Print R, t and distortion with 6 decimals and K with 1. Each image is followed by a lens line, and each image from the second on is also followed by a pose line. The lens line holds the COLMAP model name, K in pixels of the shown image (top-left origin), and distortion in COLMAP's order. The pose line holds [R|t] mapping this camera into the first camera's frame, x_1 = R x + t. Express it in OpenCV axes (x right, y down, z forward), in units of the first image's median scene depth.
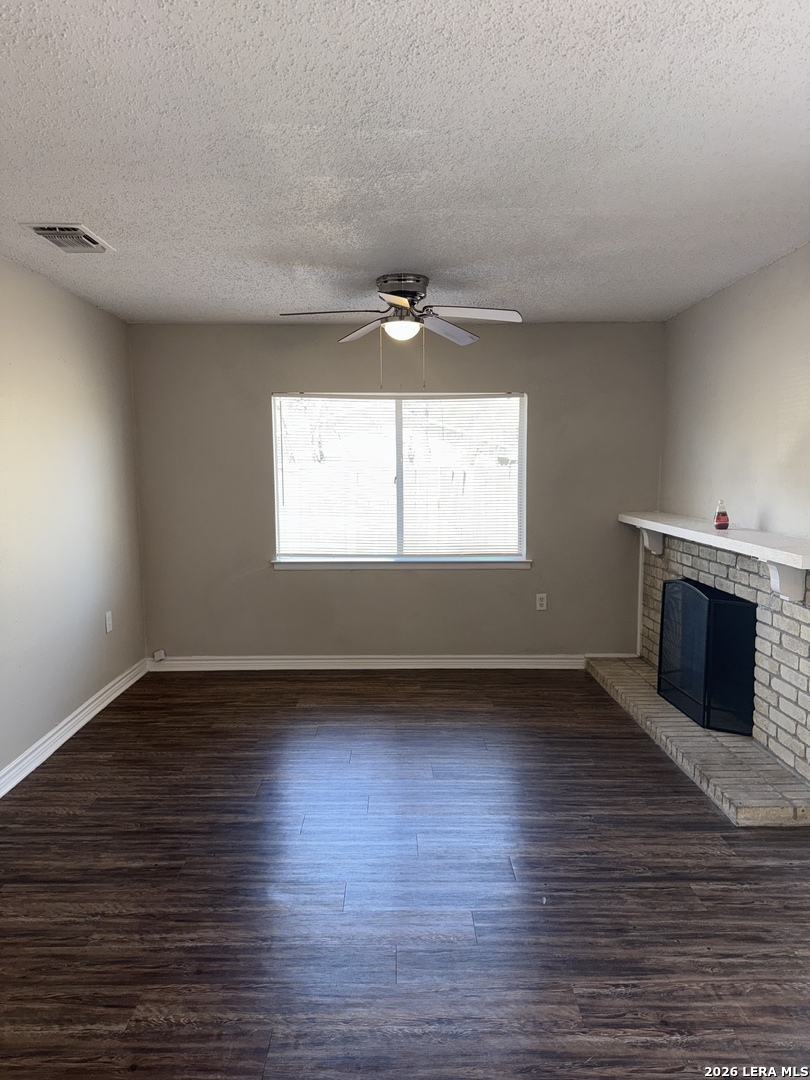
lens RADIAL K [[760.3, 0, 401.0], [0, 760.3, 546.1], [0, 0, 1]] dist [0.063825, -0.080286]
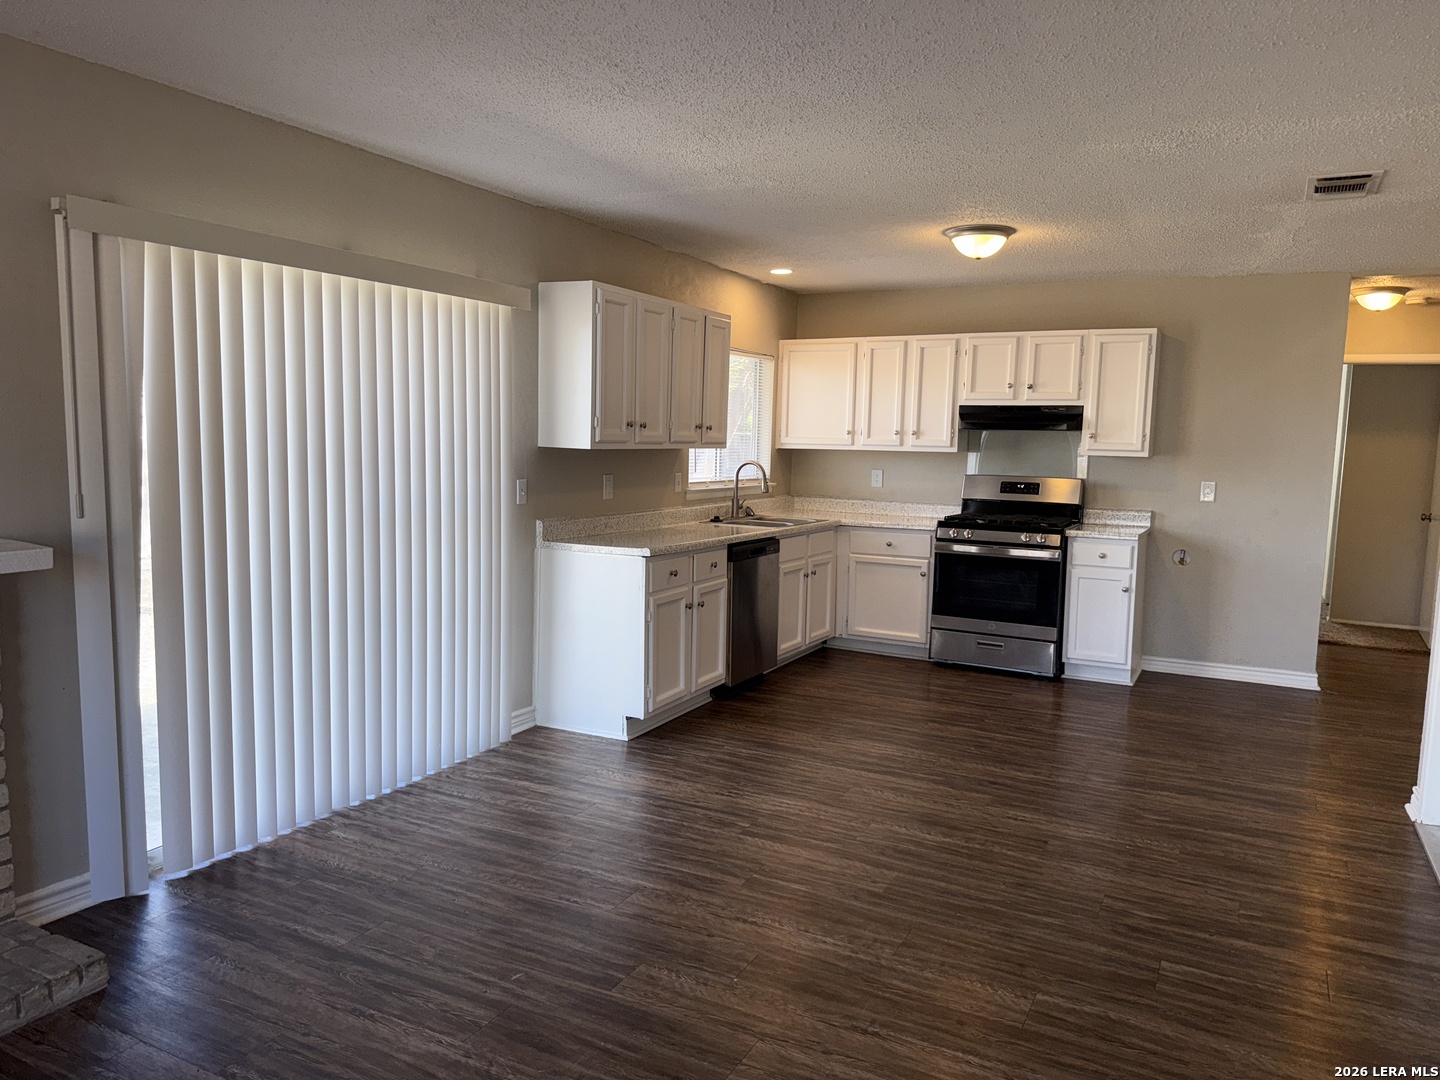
lens RADIAL K [[1013.7, 0, 723.8], [0, 1013.7, 539.8], [0, 0, 1]] dist [0.063825, -0.080286]
pose [[-0.880594, -0.057078, 0.470421, -0.295091], [0.042997, 0.979000, 0.199272, -0.107229], [-0.471916, 0.195704, -0.859648, 1.100930]]
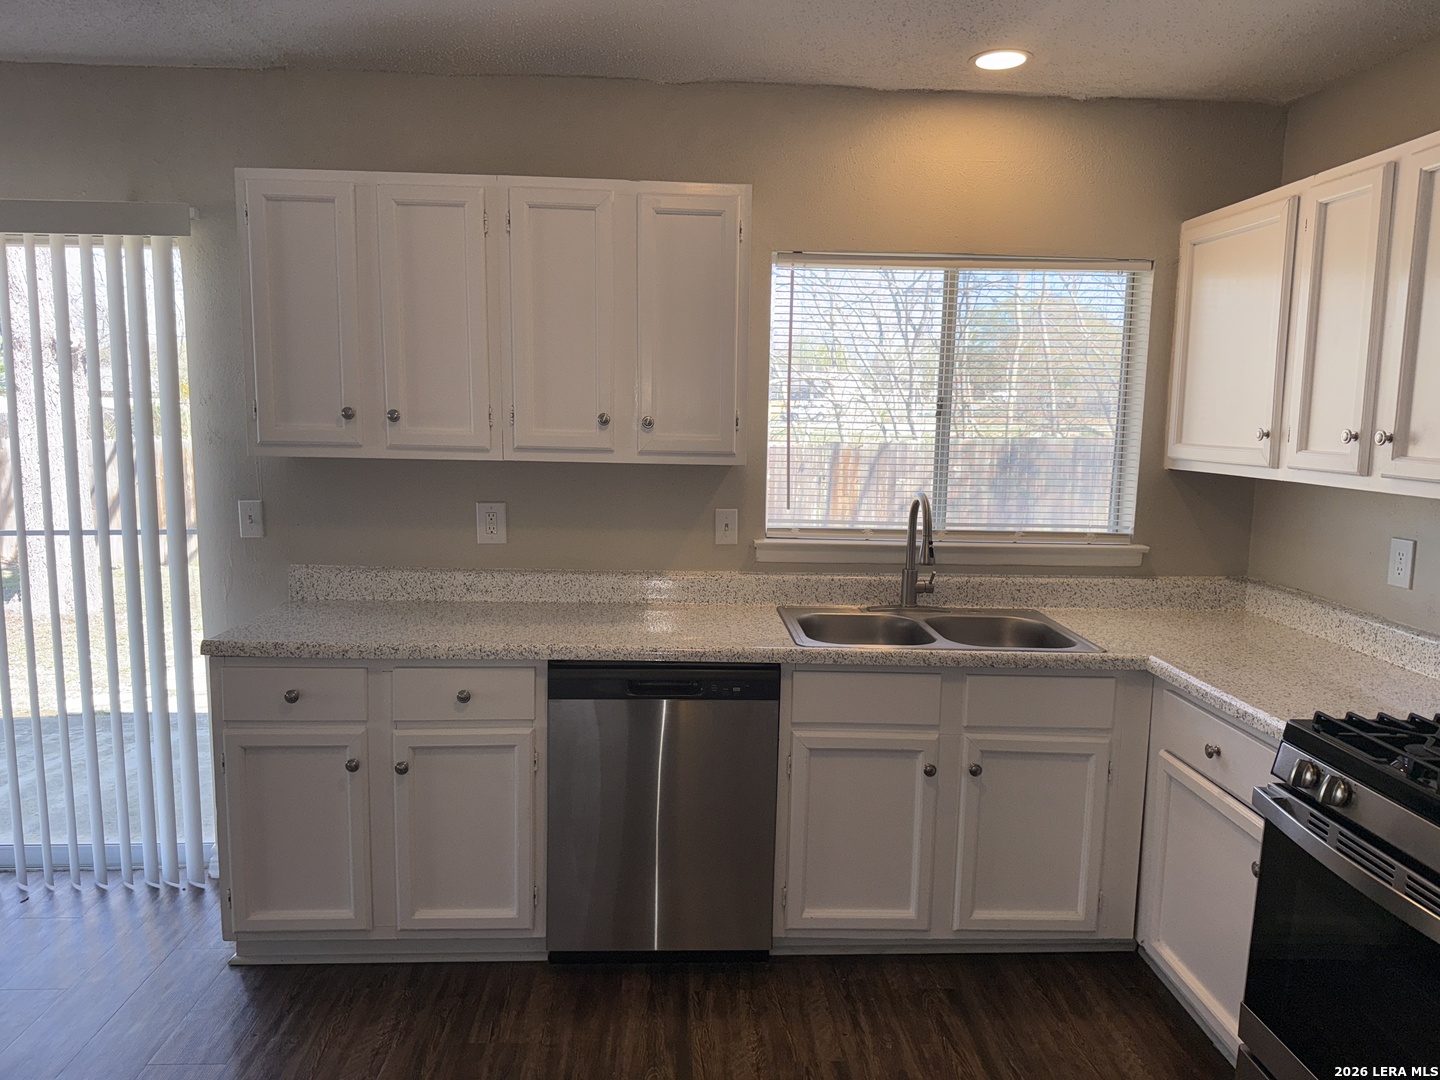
lens RADIAL K [[1013.7, 0, 712.2], [0, 1013.7, 539.3], [0, 0, 1]] dist [0.063825, -0.080286]
pose [[-0.038116, -0.114892, 0.992647, -0.315055], [0.097462, 0.988205, 0.118120, 0.019766], [-0.994509, 0.101247, -0.026469, -0.132182]]
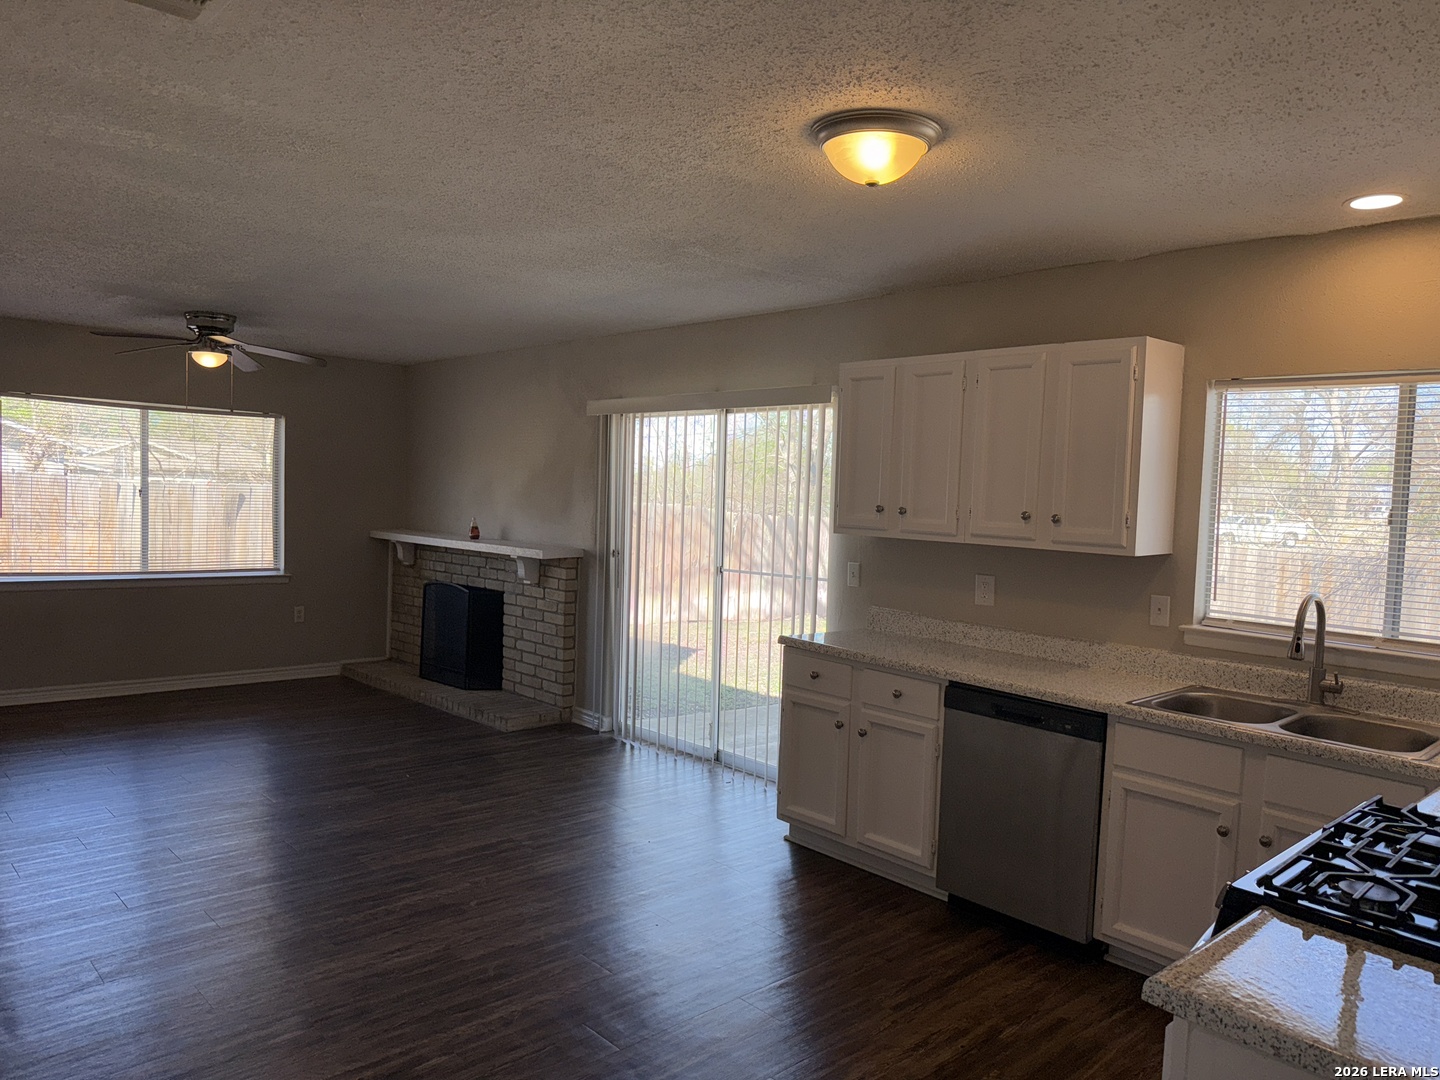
lens RADIAL K [[1013.7, 0, 718.4], [0, 1013.7, 542.0], [0, 0, 1]] dist [0.063825, -0.080286]
pose [[0.738010, 0.000555, 0.674790, -0.464315], [0.032965, 0.998776, -0.036874, 0.062396], [-0.673984, 0.049458, 0.737088, -0.588874]]
